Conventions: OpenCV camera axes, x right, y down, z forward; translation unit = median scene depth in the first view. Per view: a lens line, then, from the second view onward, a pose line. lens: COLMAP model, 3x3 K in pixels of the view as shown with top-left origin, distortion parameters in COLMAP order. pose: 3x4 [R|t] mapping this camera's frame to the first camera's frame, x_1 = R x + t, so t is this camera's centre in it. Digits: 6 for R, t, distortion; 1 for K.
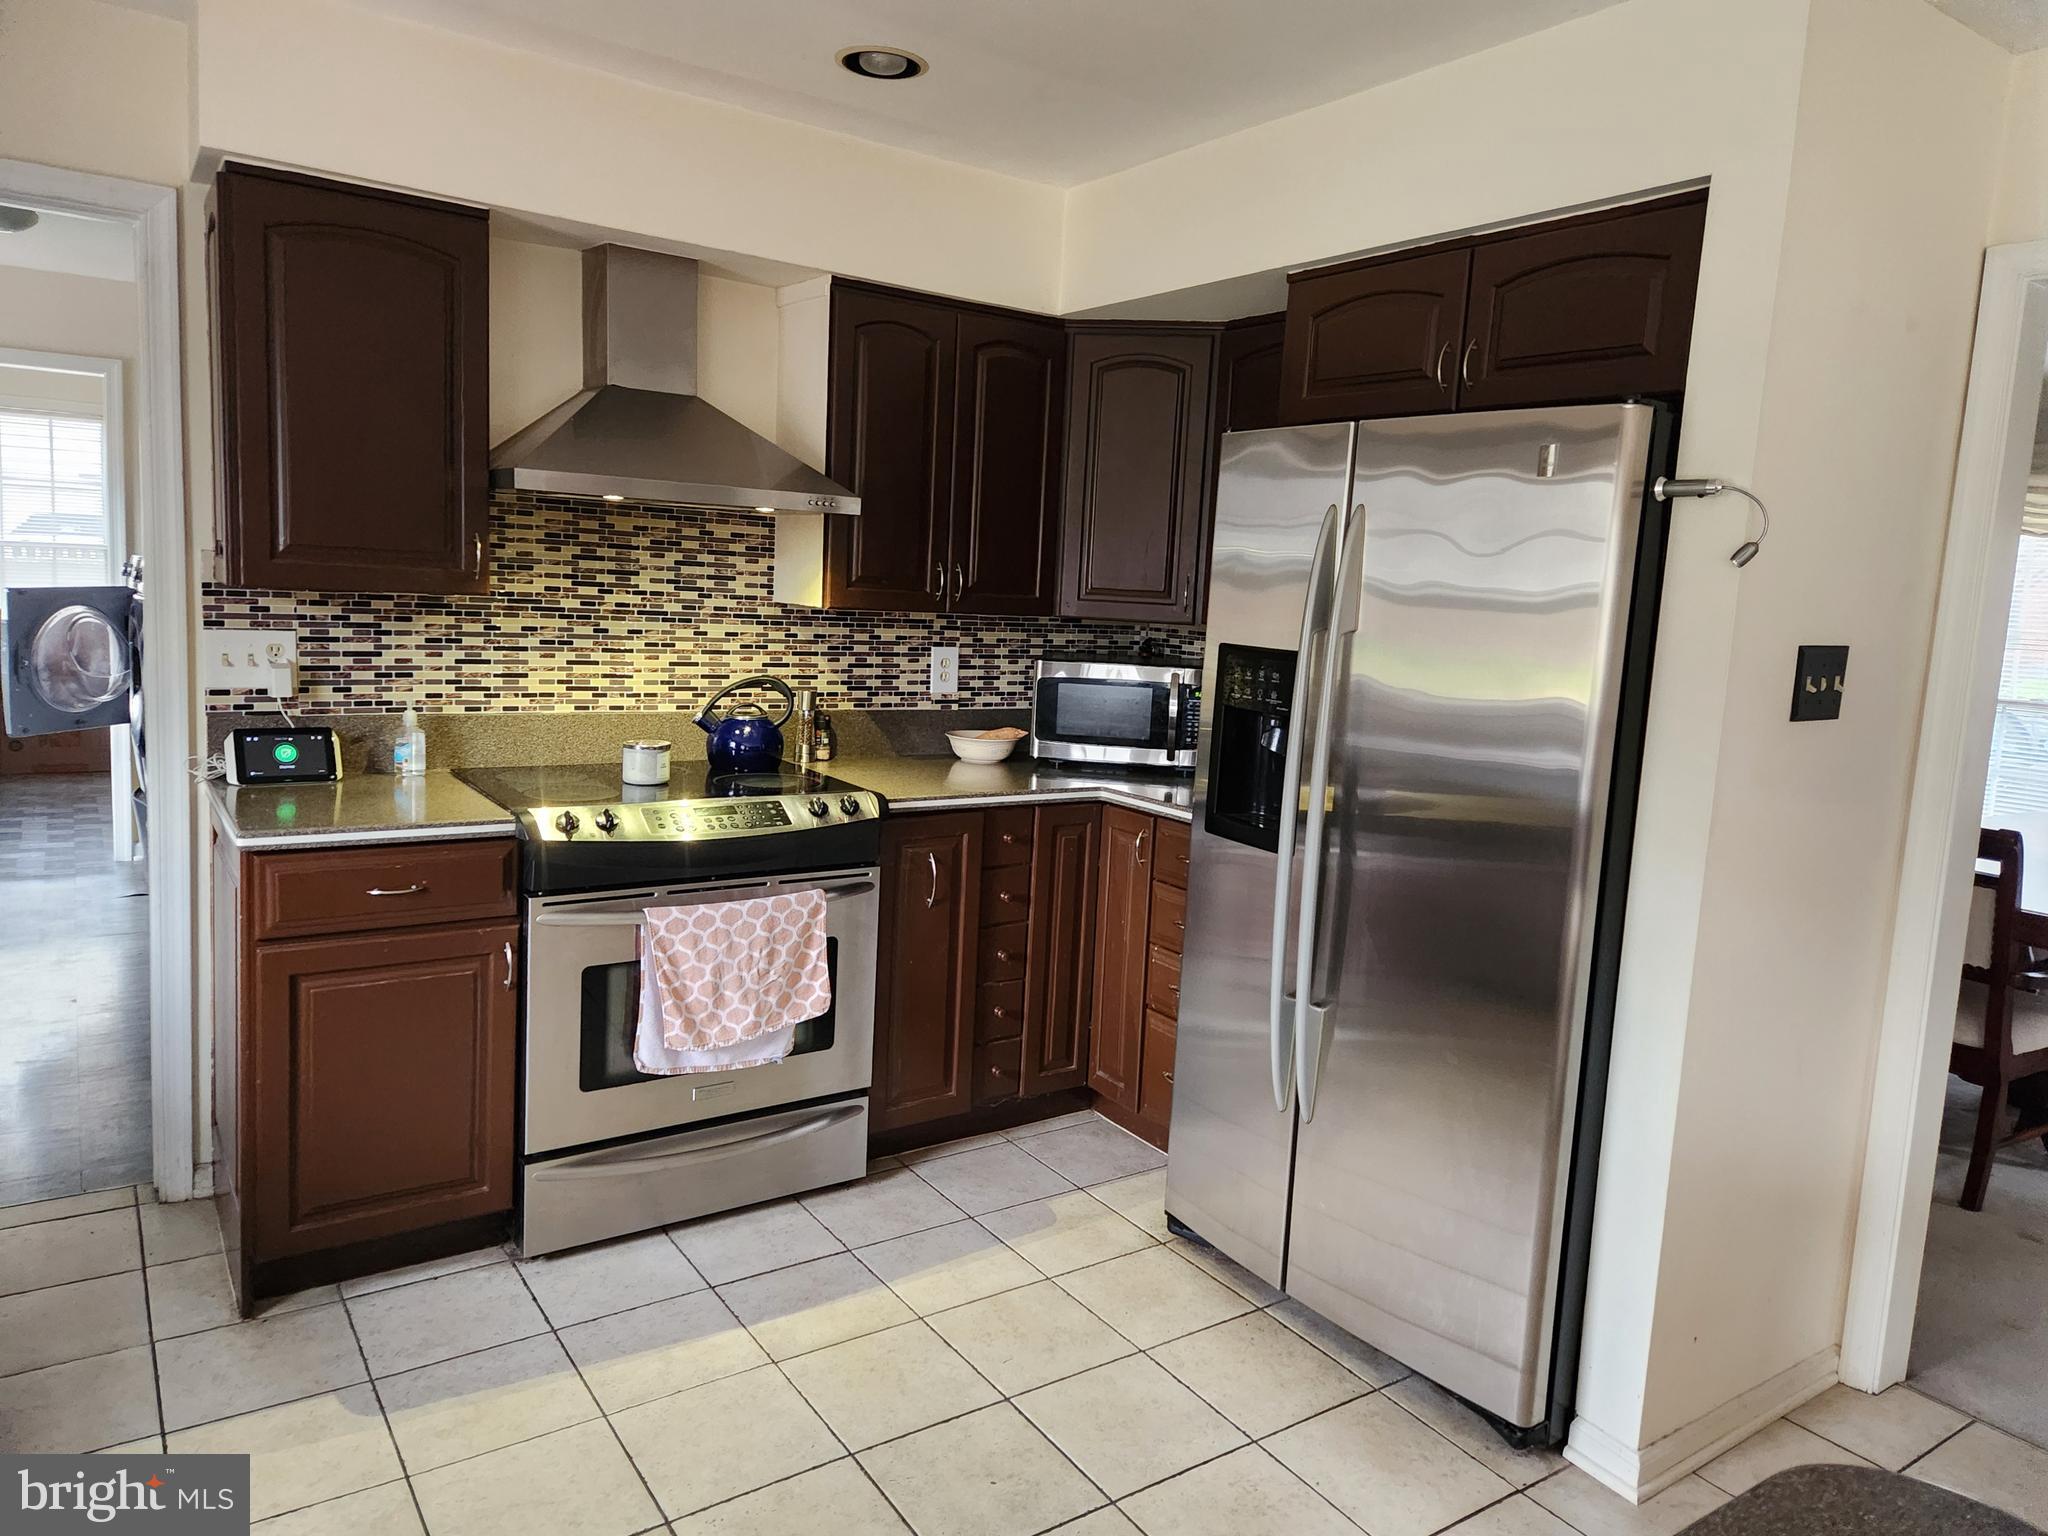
lens RADIAL K [[1353.4, 0, 1025.4], [0, 1353.4, 747.0], [0, 0, 1]] dist [0.046436, 0.000299]
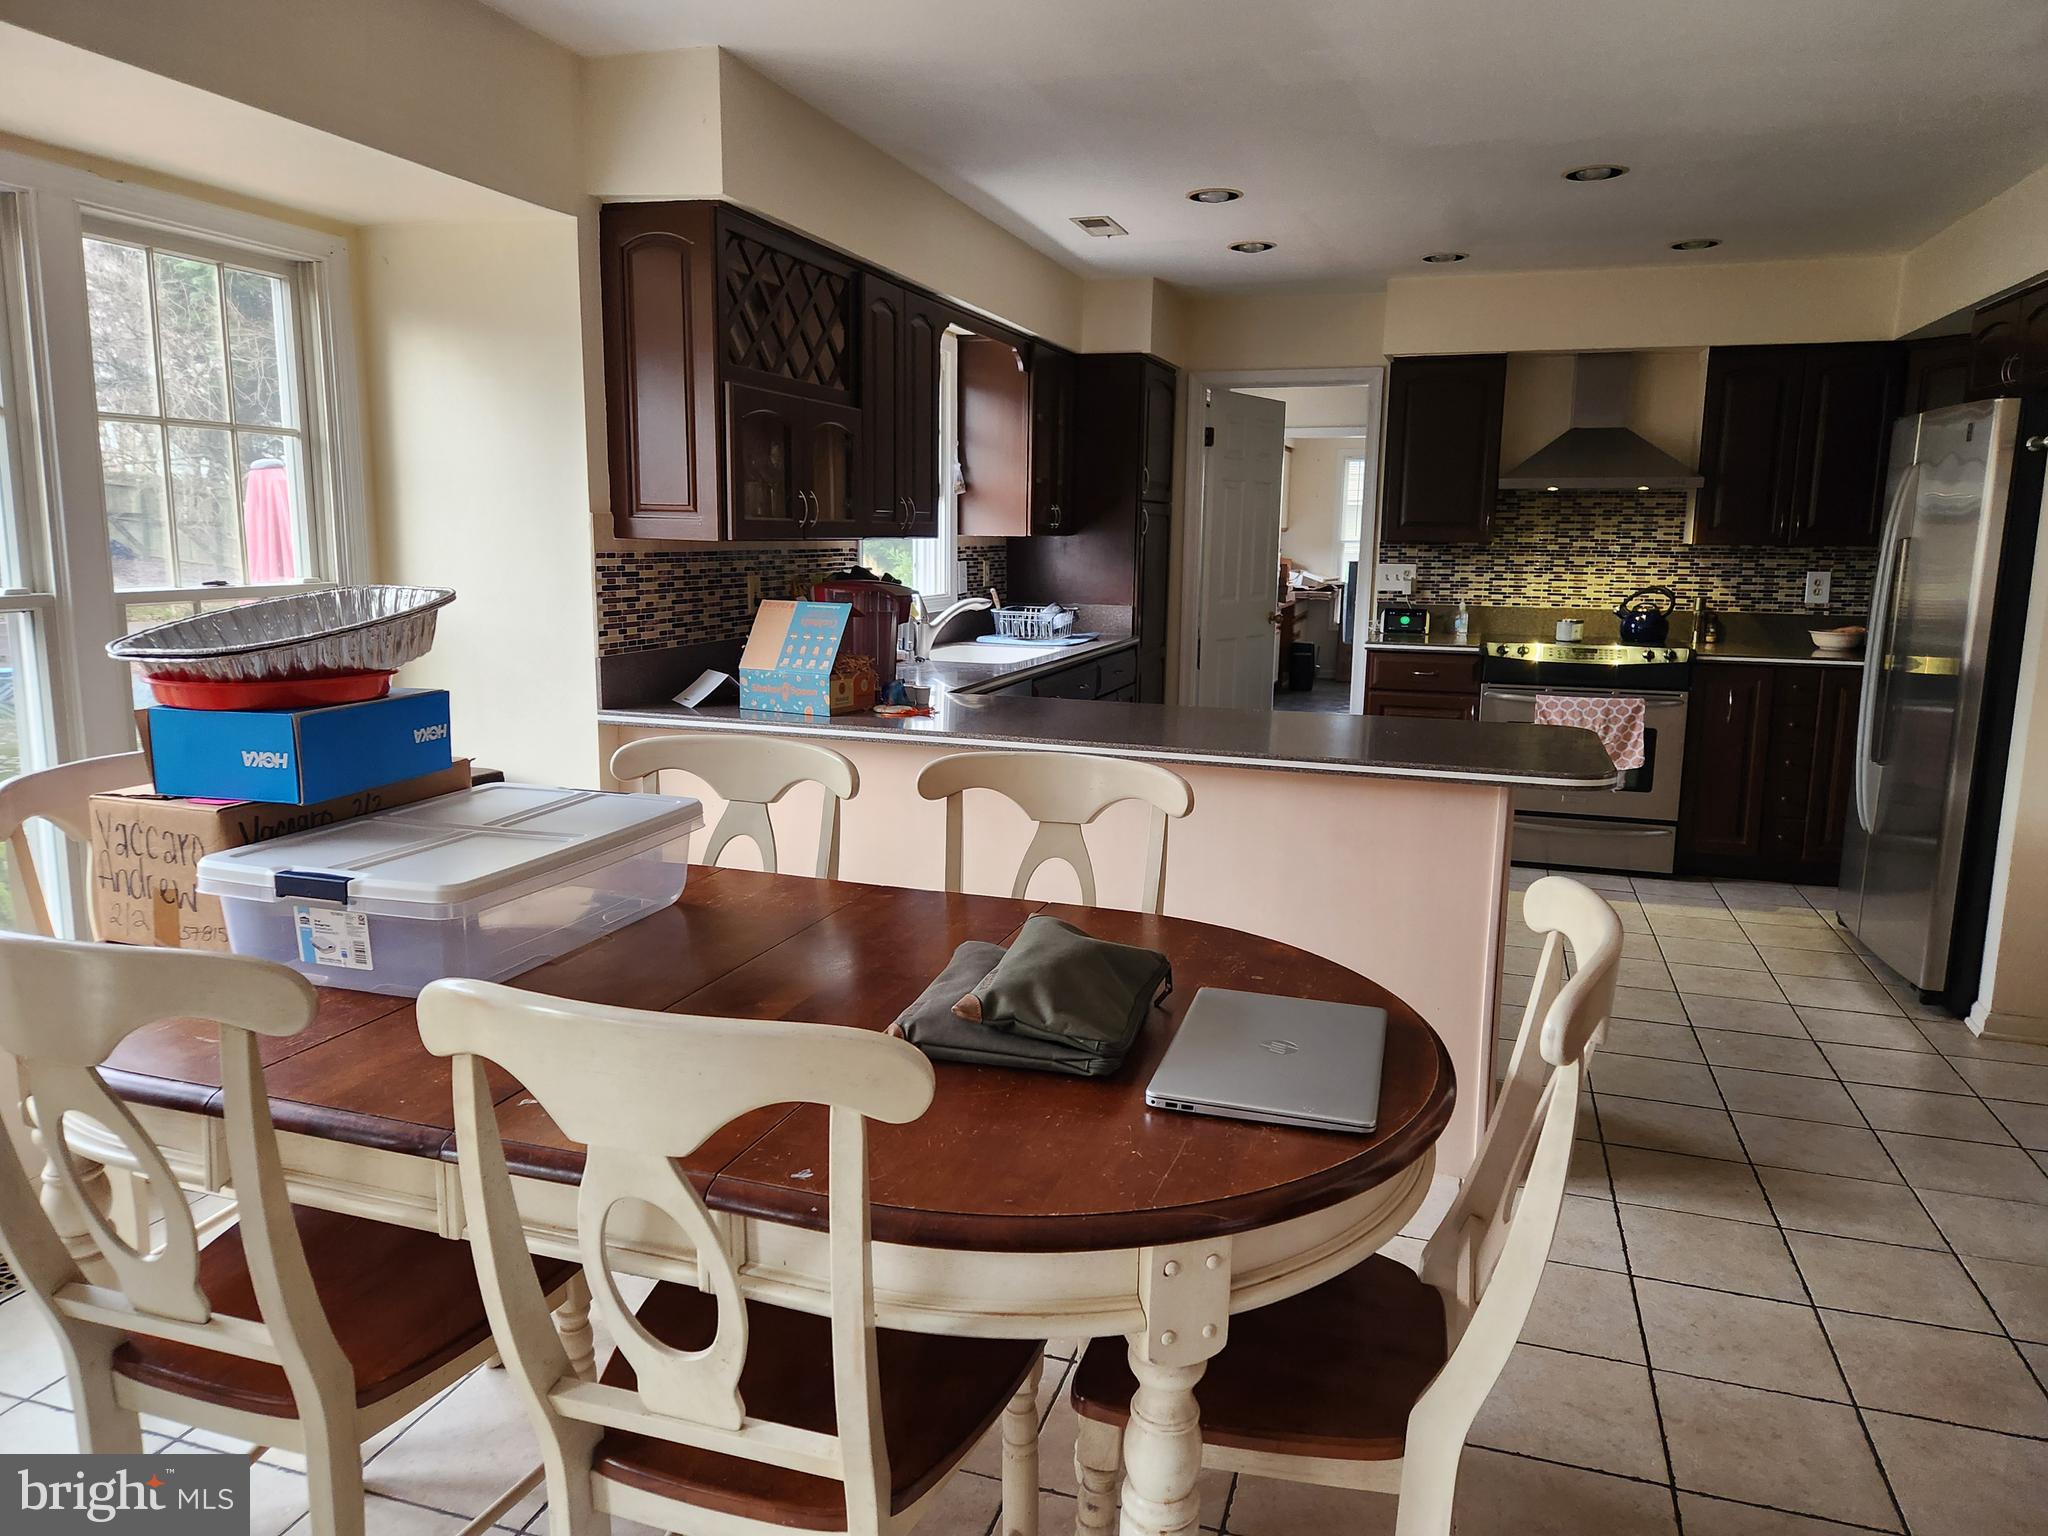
lens RADIAL K [[1369.2, 0, 1024.0], [0, 1369.2, 768.0], [0, 0, 1]] dist [-0.000155, -0.001798]
pose [[0.606494, 0.088296, -0.790170, 0.738583], [-0.073847, 0.995774, 0.054589, 0.146642], [0.791651, 0.025244, 0.610452, -0.706720]]
